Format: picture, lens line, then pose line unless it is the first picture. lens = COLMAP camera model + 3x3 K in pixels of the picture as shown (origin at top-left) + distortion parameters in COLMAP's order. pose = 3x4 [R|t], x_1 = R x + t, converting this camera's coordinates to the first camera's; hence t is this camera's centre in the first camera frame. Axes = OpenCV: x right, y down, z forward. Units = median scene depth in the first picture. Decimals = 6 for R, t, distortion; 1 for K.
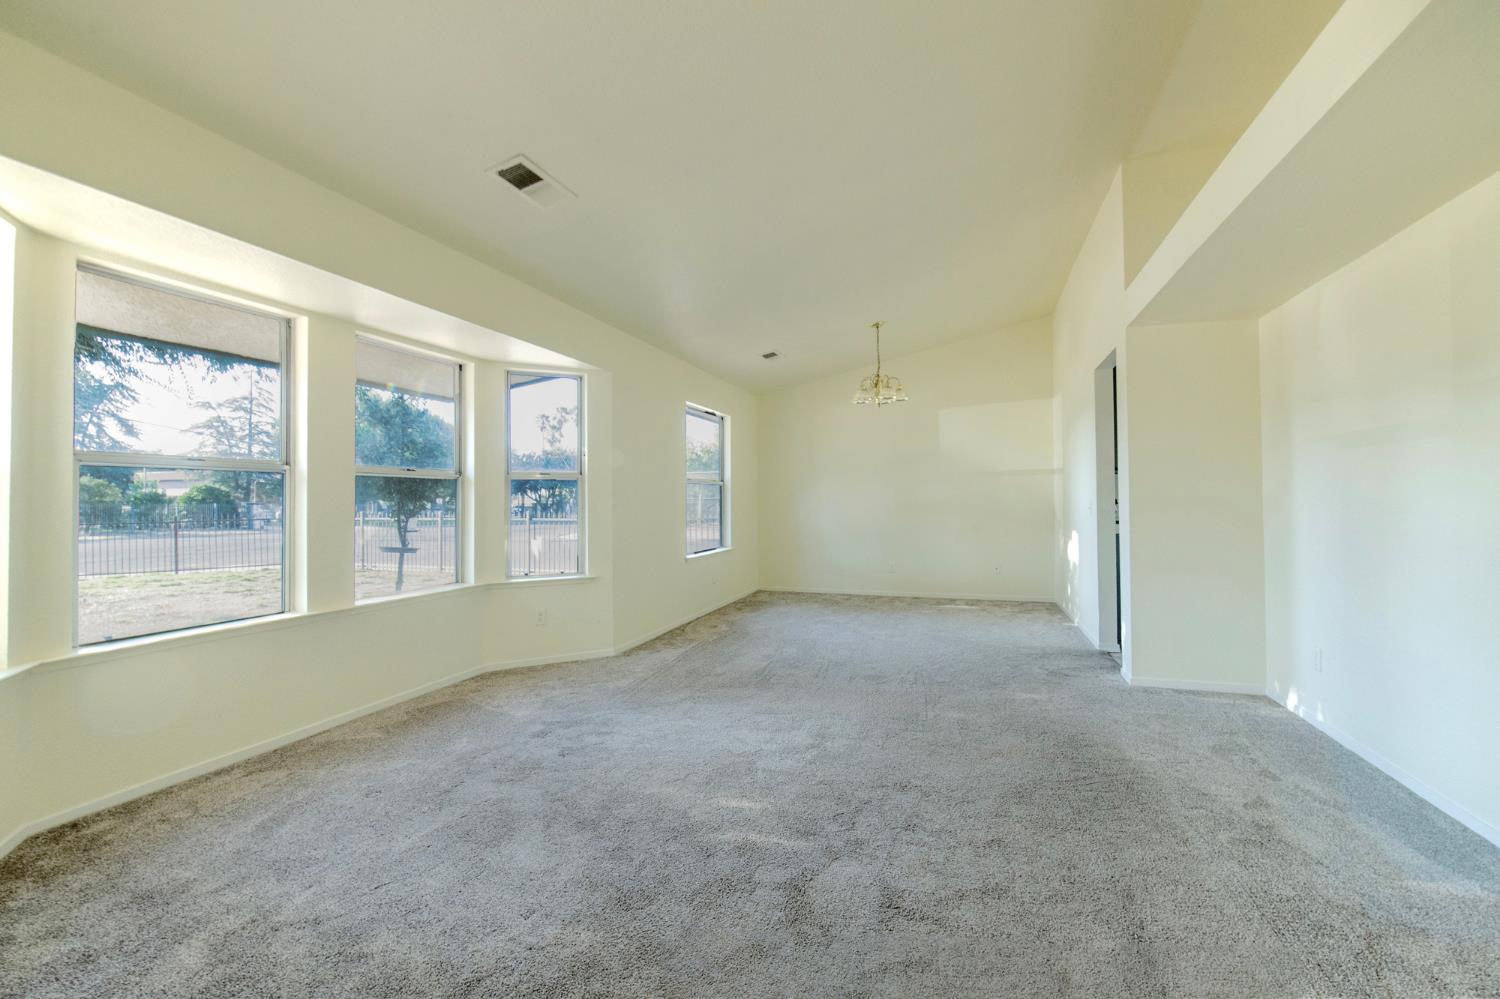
lens RADIAL K [[615.6, 0, 748.6], [0, 615.6, 499.3], [0, 0, 1]] dist [-0.005939, -0.001480]
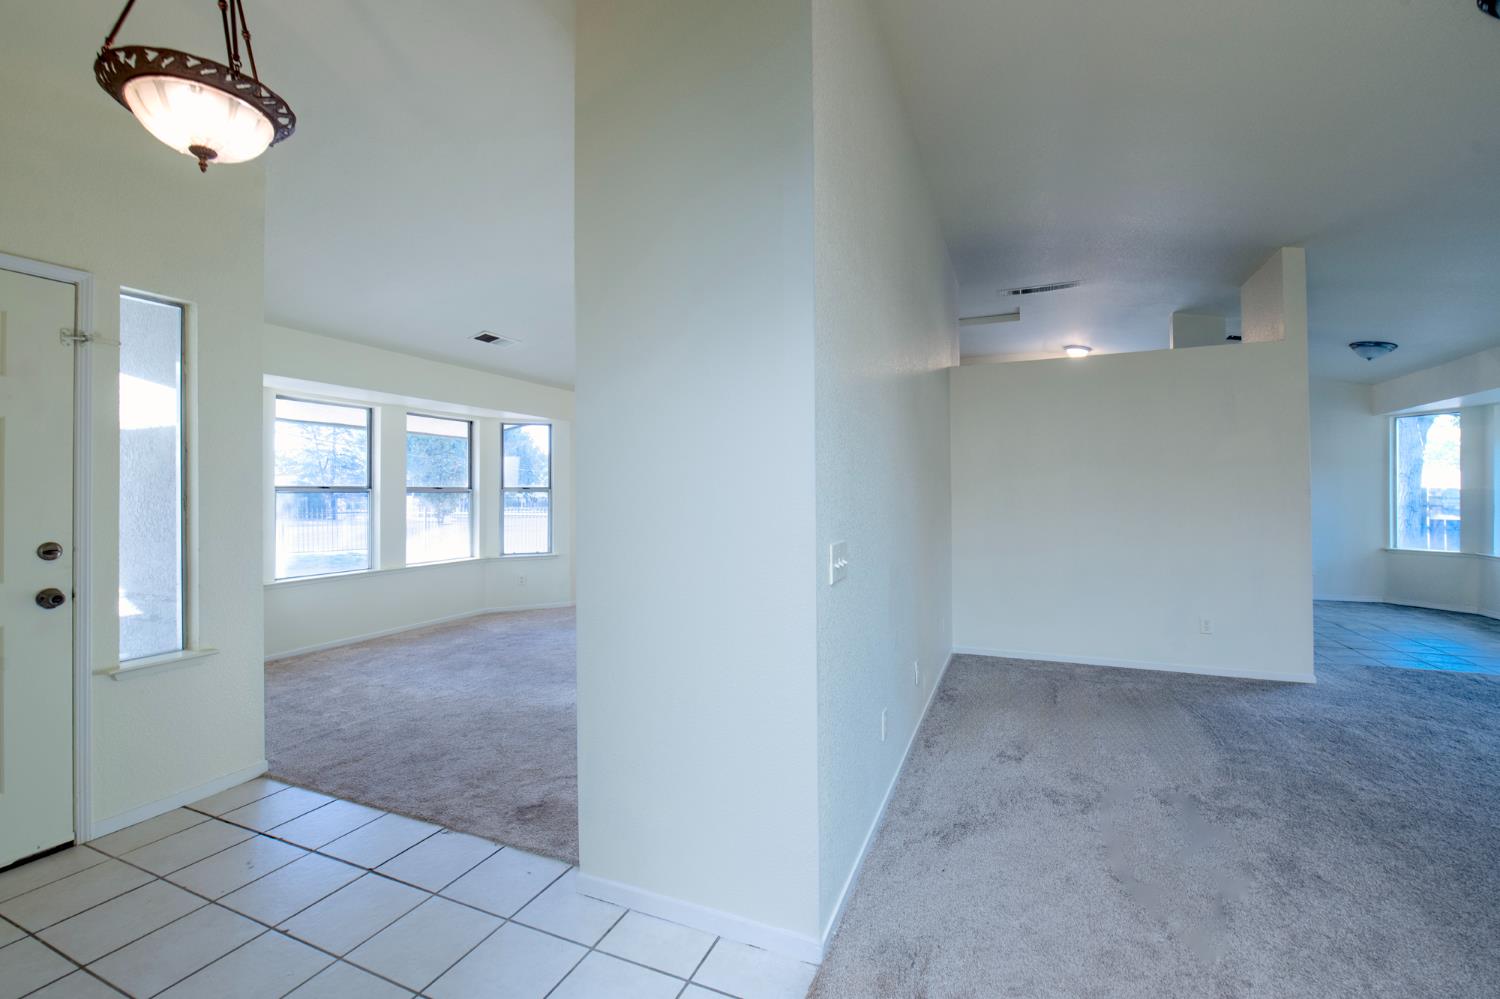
lens RADIAL K [[615.6, 0, 747.1], [0, 615.6, 494.8], [0, 0, 1]] dist [-0.005939, -0.001480]
pose [[0.996035, 0.004335, -0.088860, 0.505646], [-0.004140, 0.999989, 0.002377, -0.042619], [0.088869, -0.001999, 0.996041, -0.692036]]
